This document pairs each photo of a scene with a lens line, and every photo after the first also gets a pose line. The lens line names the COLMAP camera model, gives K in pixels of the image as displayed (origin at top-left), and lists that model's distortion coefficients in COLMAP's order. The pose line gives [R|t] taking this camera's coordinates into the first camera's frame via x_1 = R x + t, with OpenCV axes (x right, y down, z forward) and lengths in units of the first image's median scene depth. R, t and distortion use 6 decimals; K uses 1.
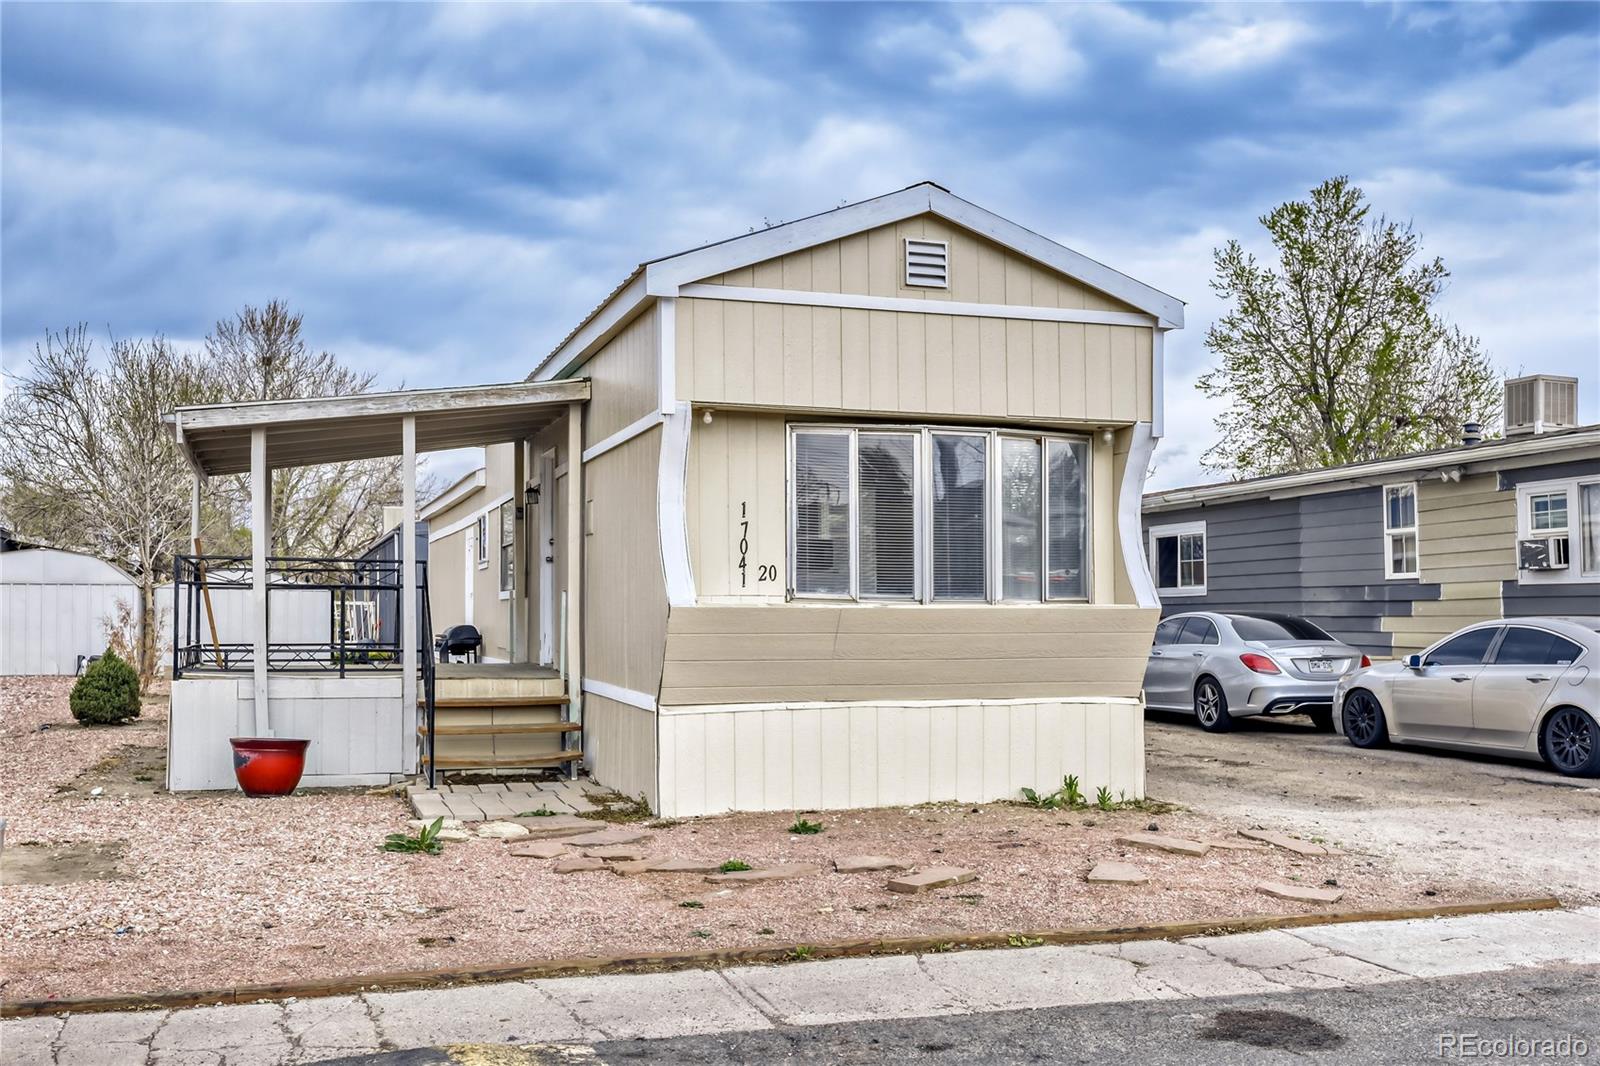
lens RADIAL K [[1620.3, 0, 799.9], [0, 1620.3, 535.7], [0, 0, 1]] dist [0.002769, 0.000000]
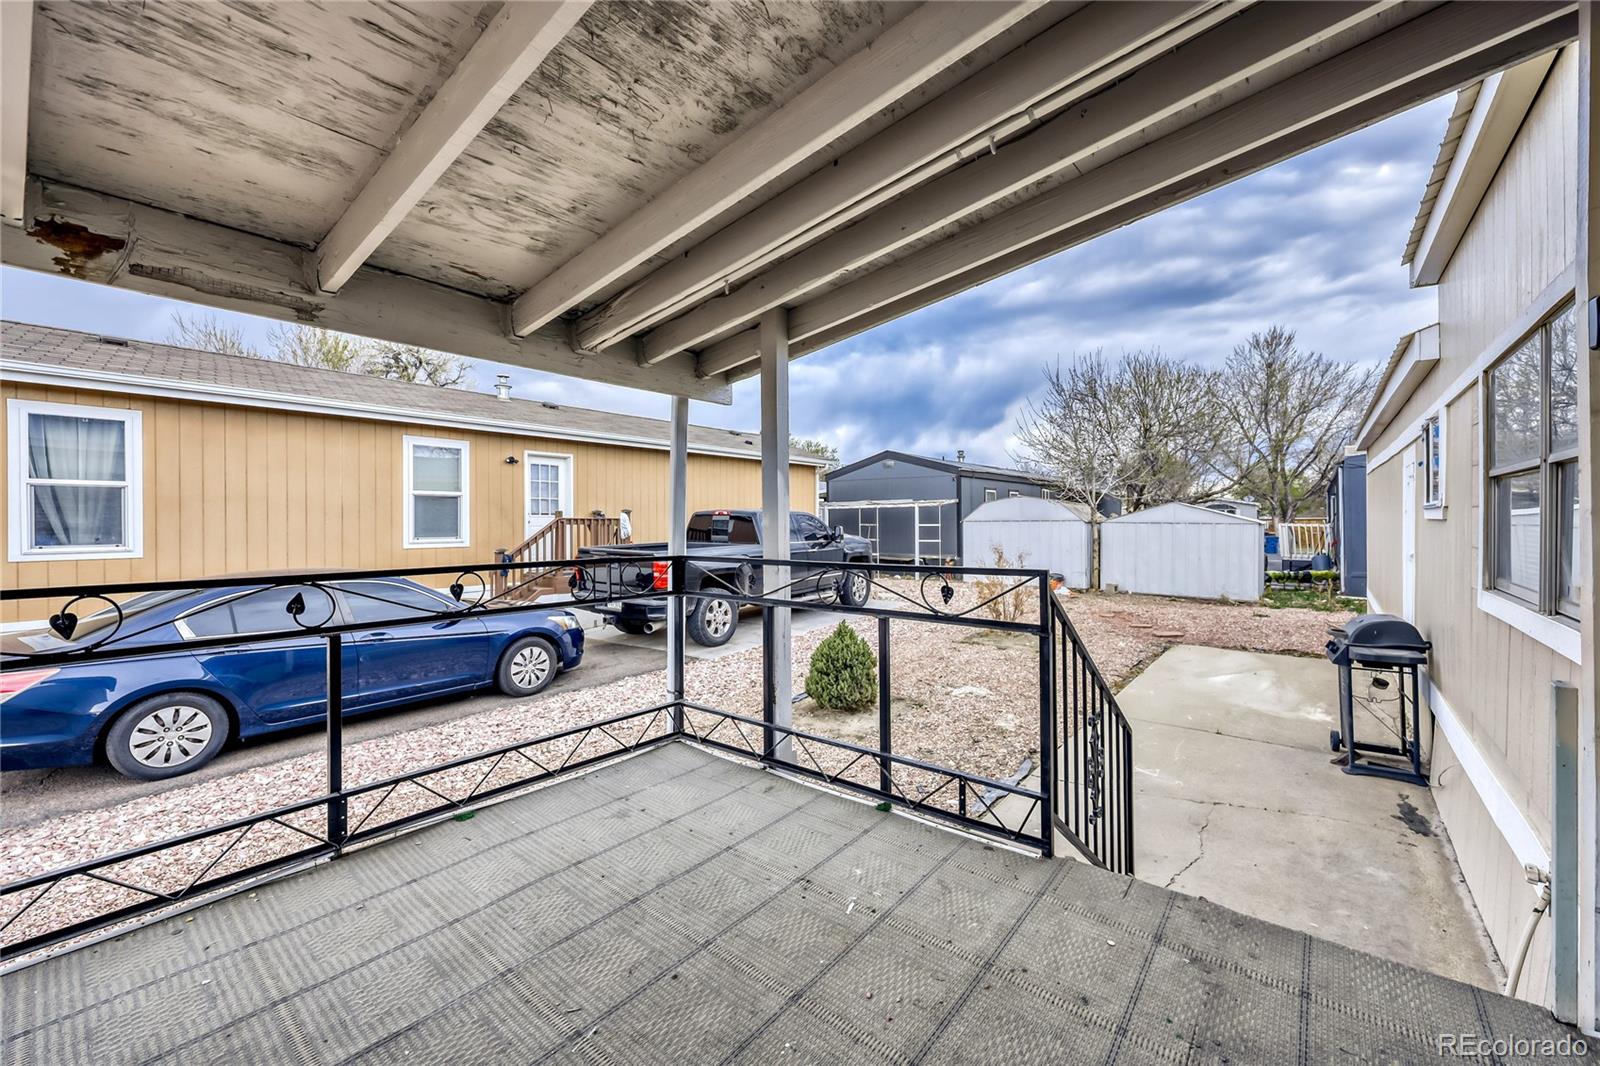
lens RADIAL K [[629.9, 0, 800.9], [0, 629.9, 525.1], [0, 0, 1]] dist [0.000271, 0.000034]
pose [[0.538584, 0.013174, -0.842469, -0.069831], [0.047239, 0.997833, 0.045803, 0.001506], [0.841247, -0.064466, 0.536794, 0.373909]]
